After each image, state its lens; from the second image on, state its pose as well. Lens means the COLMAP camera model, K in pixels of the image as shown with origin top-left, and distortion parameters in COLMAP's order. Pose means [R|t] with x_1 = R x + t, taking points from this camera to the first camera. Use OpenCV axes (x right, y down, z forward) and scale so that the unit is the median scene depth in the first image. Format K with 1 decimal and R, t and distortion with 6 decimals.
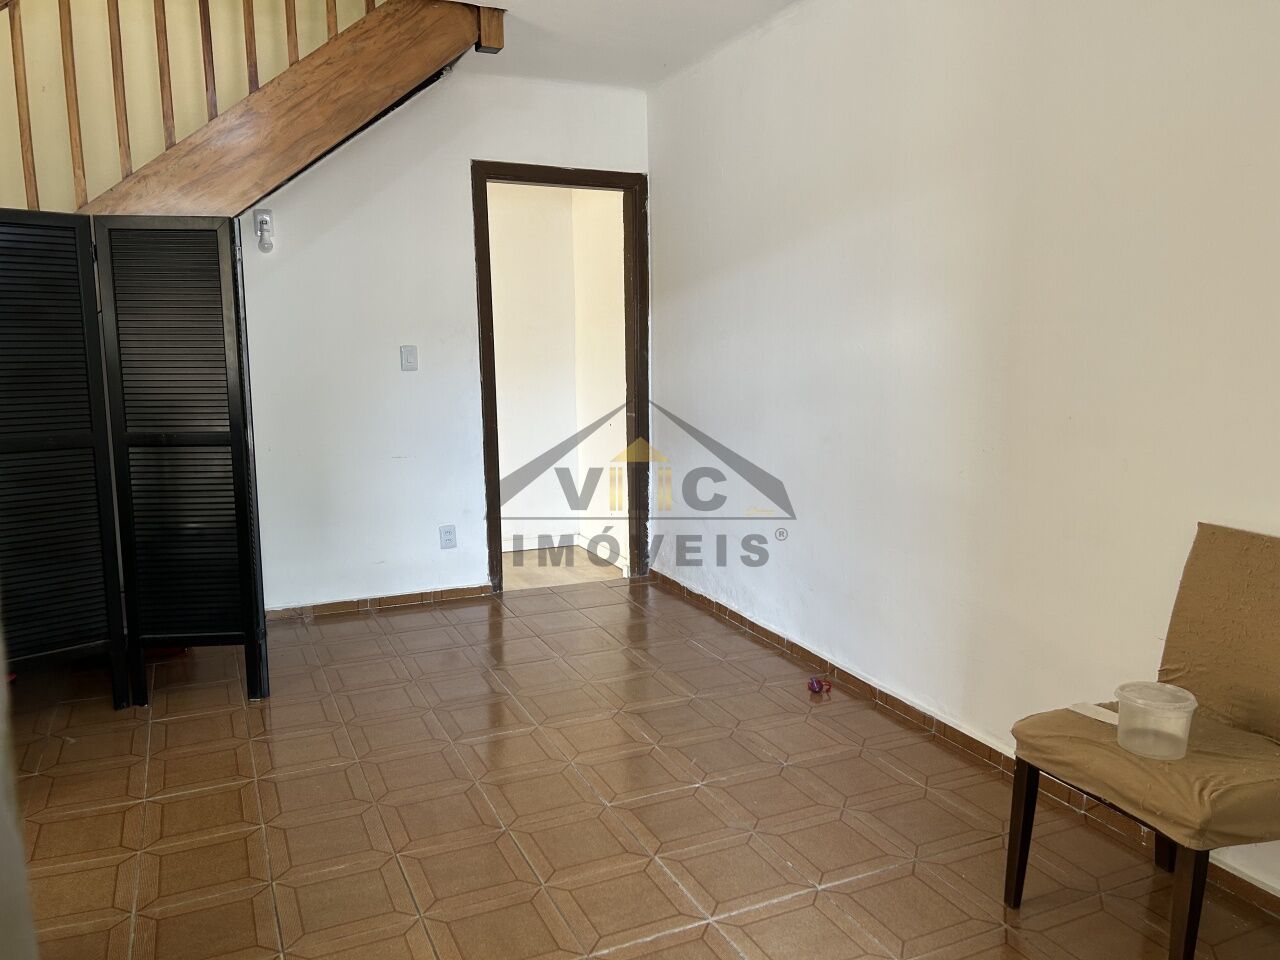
lens RADIAL K [[961.6, 0, 635.9], [0, 961.6, 485.8], [0, 0, 1]] dist [0.053095, -0.062928]
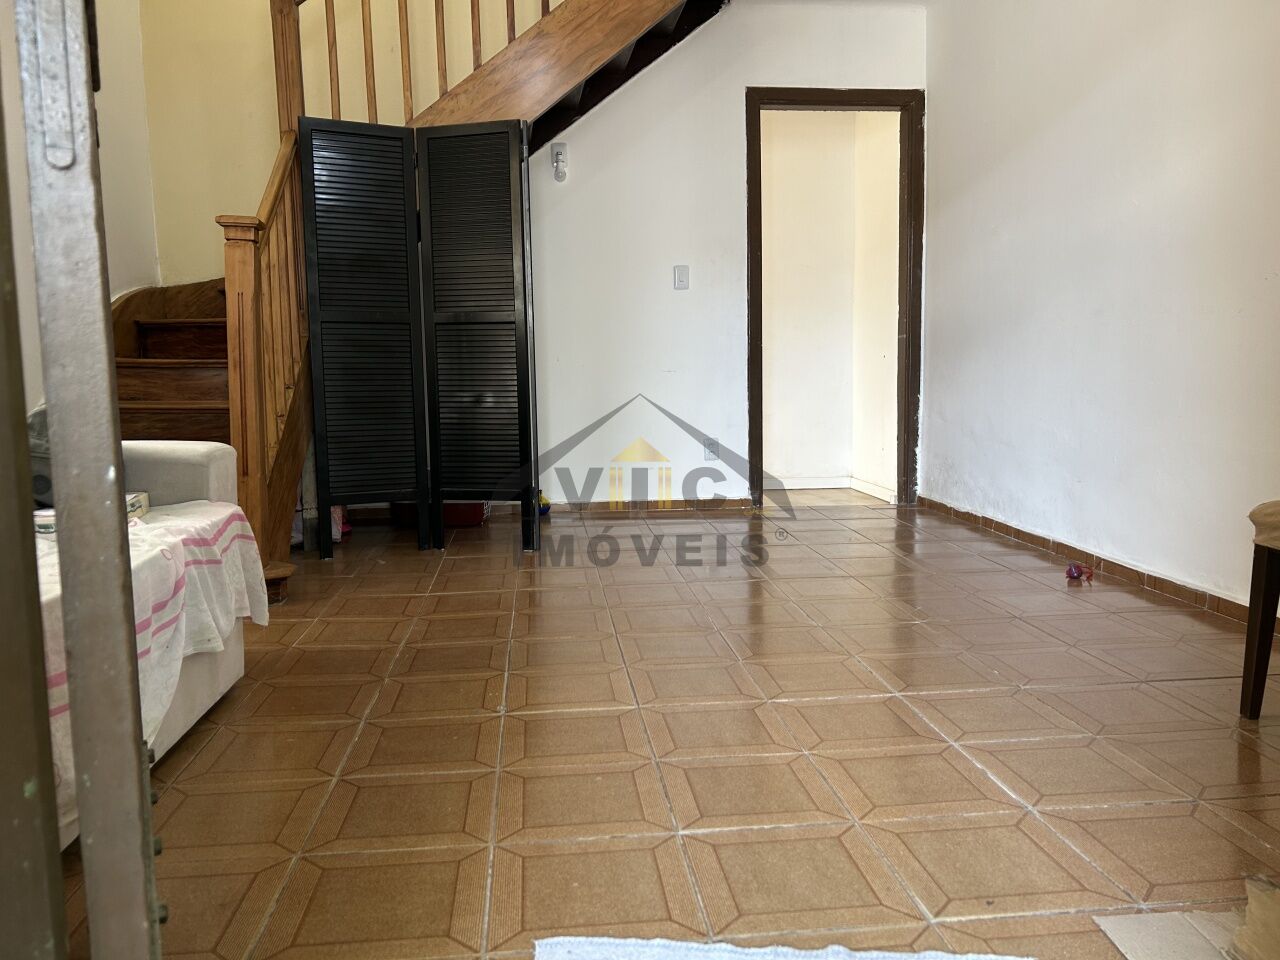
lens RADIAL K [[961.6, 0, 627.6], [0, 961.6, 484.7], [0, 0, 1]] dist [0.053095, -0.062928]
pose [[0.944087, 0.026496, -0.328631, 0.084731], [-0.038255, 0.998836, -0.029367, 0.167556], [0.327471, 0.040296, 0.944002, -0.027566]]
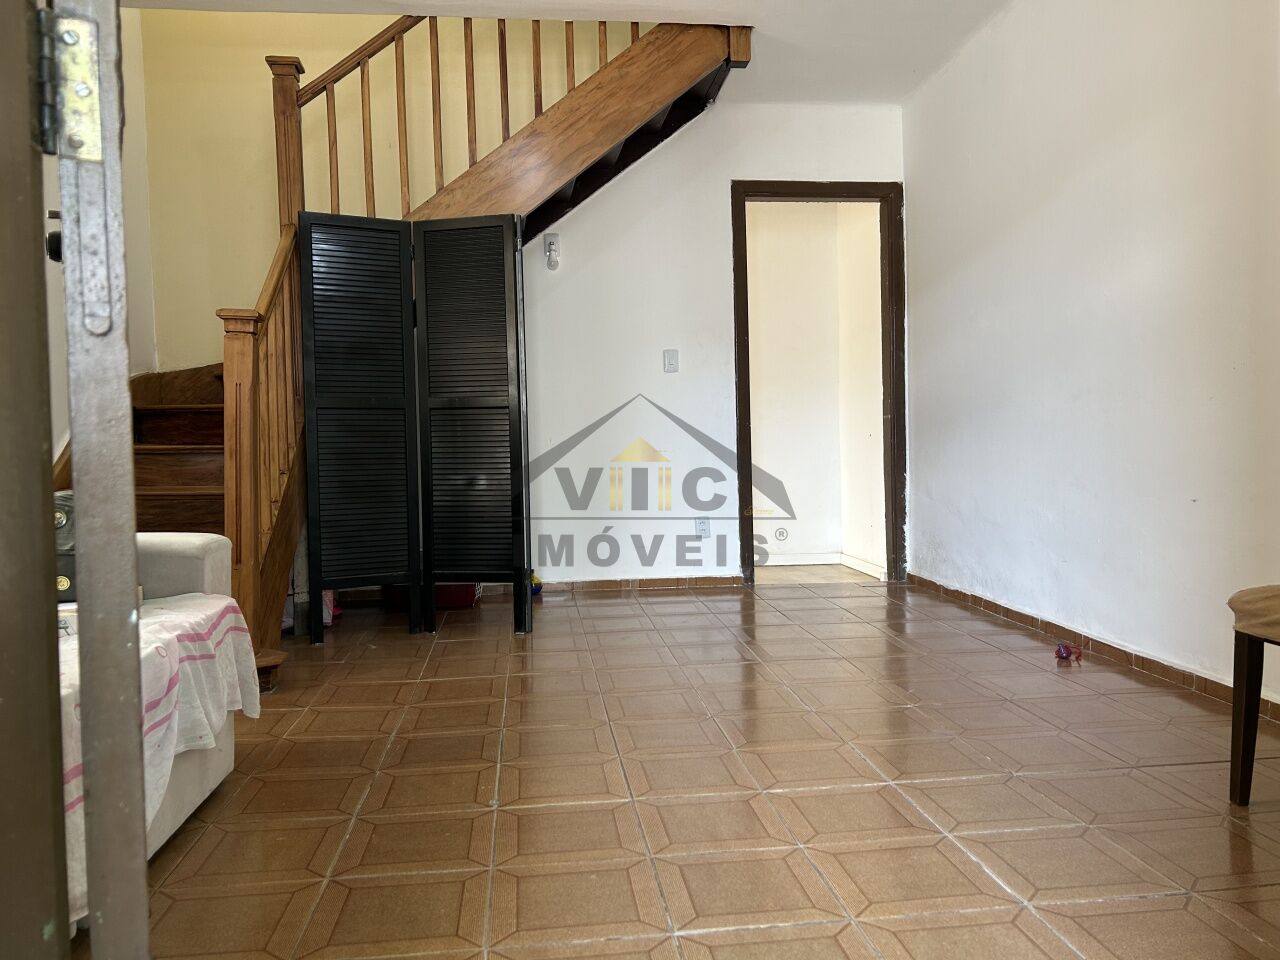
lens RADIAL K [[961.6, 0, 634.6], [0, 961.6, 482.2], [0, 0, 1]] dist [0.053095, -0.062928]
pose [[0.949495, -0.003696, -0.313759, 0.087038], [-0.031226, 0.993854, -0.106203, 0.156429], [0.312223, 0.110637, 0.943544, -0.038555]]
